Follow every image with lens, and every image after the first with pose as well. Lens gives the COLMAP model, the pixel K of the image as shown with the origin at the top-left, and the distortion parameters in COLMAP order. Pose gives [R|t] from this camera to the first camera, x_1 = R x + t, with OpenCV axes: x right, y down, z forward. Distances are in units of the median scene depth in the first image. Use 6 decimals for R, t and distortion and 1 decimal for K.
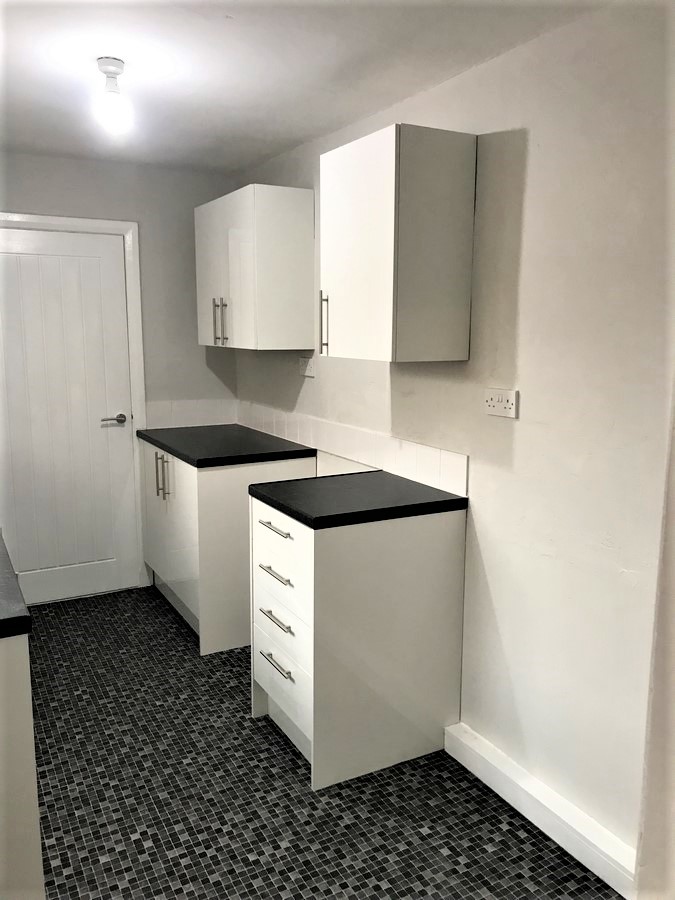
lens RADIAL K [[749.5, 0, 338.6], [0, 749.5, 449.3], [0, 0, 1]] dist [0.037823, -0.009929]
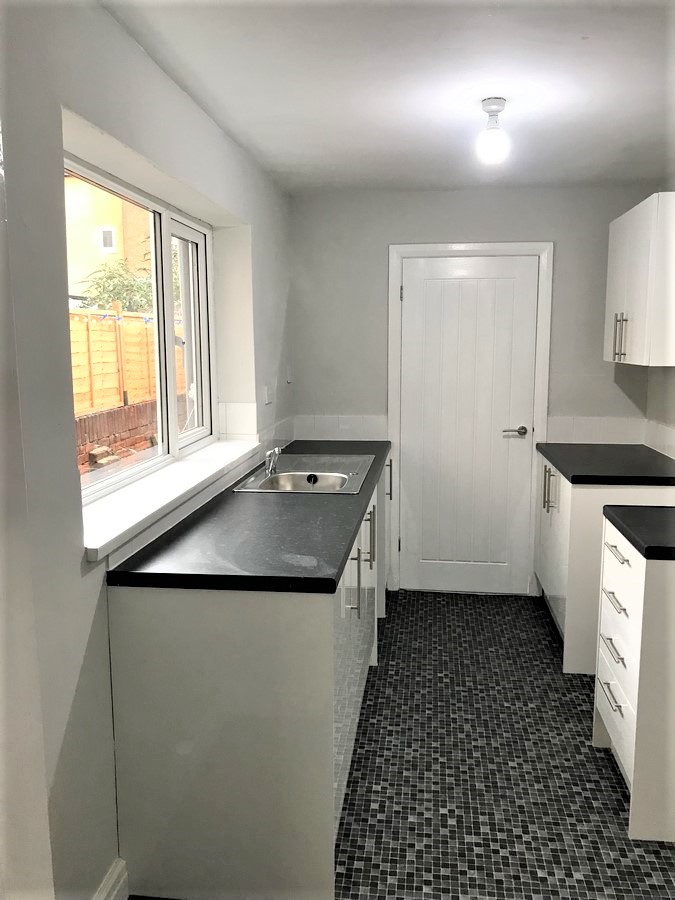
lens RADIAL K [[749.5, 0, 341.2], [0, 749.5, 450.8], [0, 0, 1]] dist [0.037823, -0.009929]
pose [[0.812875, 0.081429, -0.576718, 0.157777], [-0.092419, 0.995667, 0.010319, -0.000884], [0.575059, 0.044911, 0.816878, 0.005918]]
